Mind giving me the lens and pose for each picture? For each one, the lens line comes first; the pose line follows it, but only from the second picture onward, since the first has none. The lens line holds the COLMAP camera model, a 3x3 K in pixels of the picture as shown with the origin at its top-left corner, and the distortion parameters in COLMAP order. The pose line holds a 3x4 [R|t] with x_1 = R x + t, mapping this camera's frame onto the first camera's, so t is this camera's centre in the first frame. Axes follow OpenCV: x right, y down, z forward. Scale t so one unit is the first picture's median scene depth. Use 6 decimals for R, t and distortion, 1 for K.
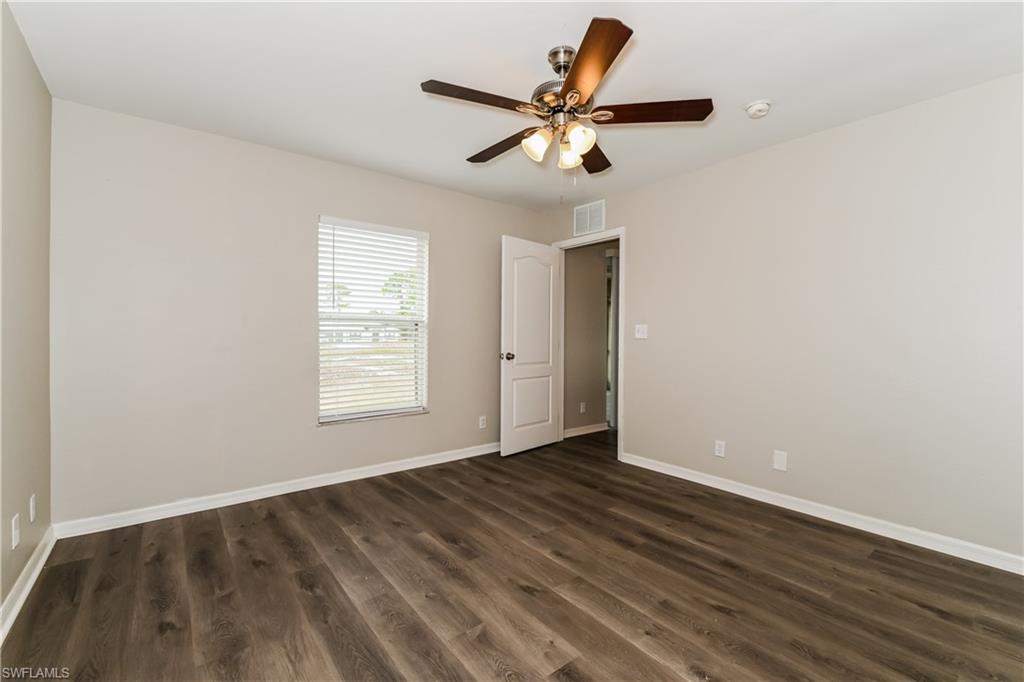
lens RADIAL K [[432.8, 0, 515.1], [0, 432.8, 331.1], [0, 0, 1]] dist [-0.000733, -0.000667]
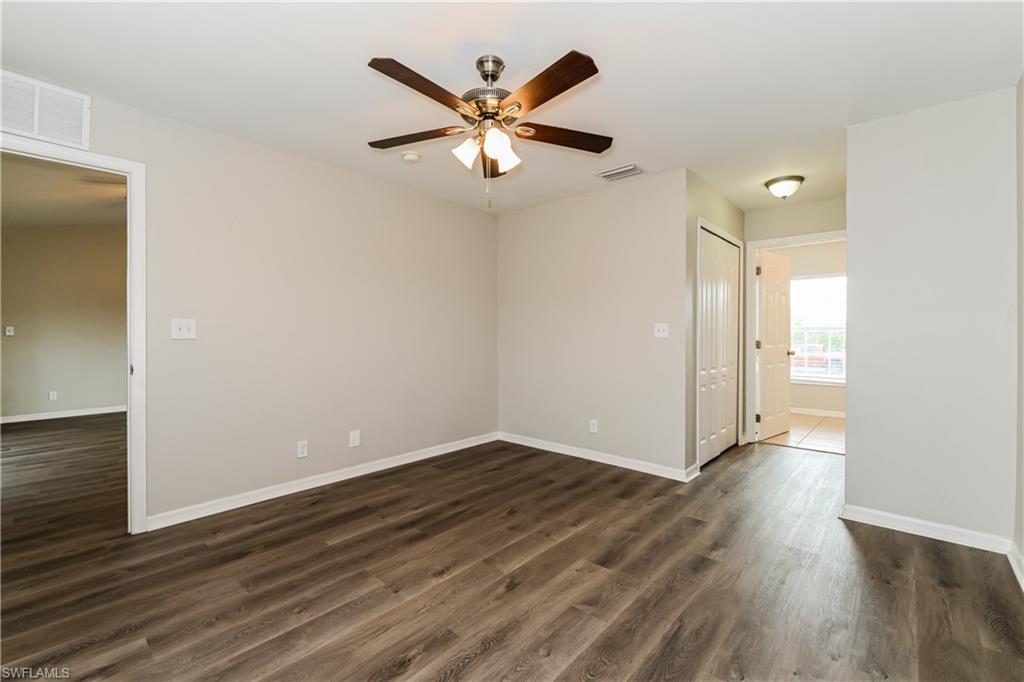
lens RADIAL K [[432.8, 0, 515.1], [0, 432.8, 331.1], [0, 0, 1]] dist [-0.000733, -0.000667]
pose [[-0.163990, -0.001414, 0.986461, -0.815416], [-0.007686, 0.999970, 0.000155, -0.000277], [-0.986432, -0.007556, -0.163996, 0.977786]]
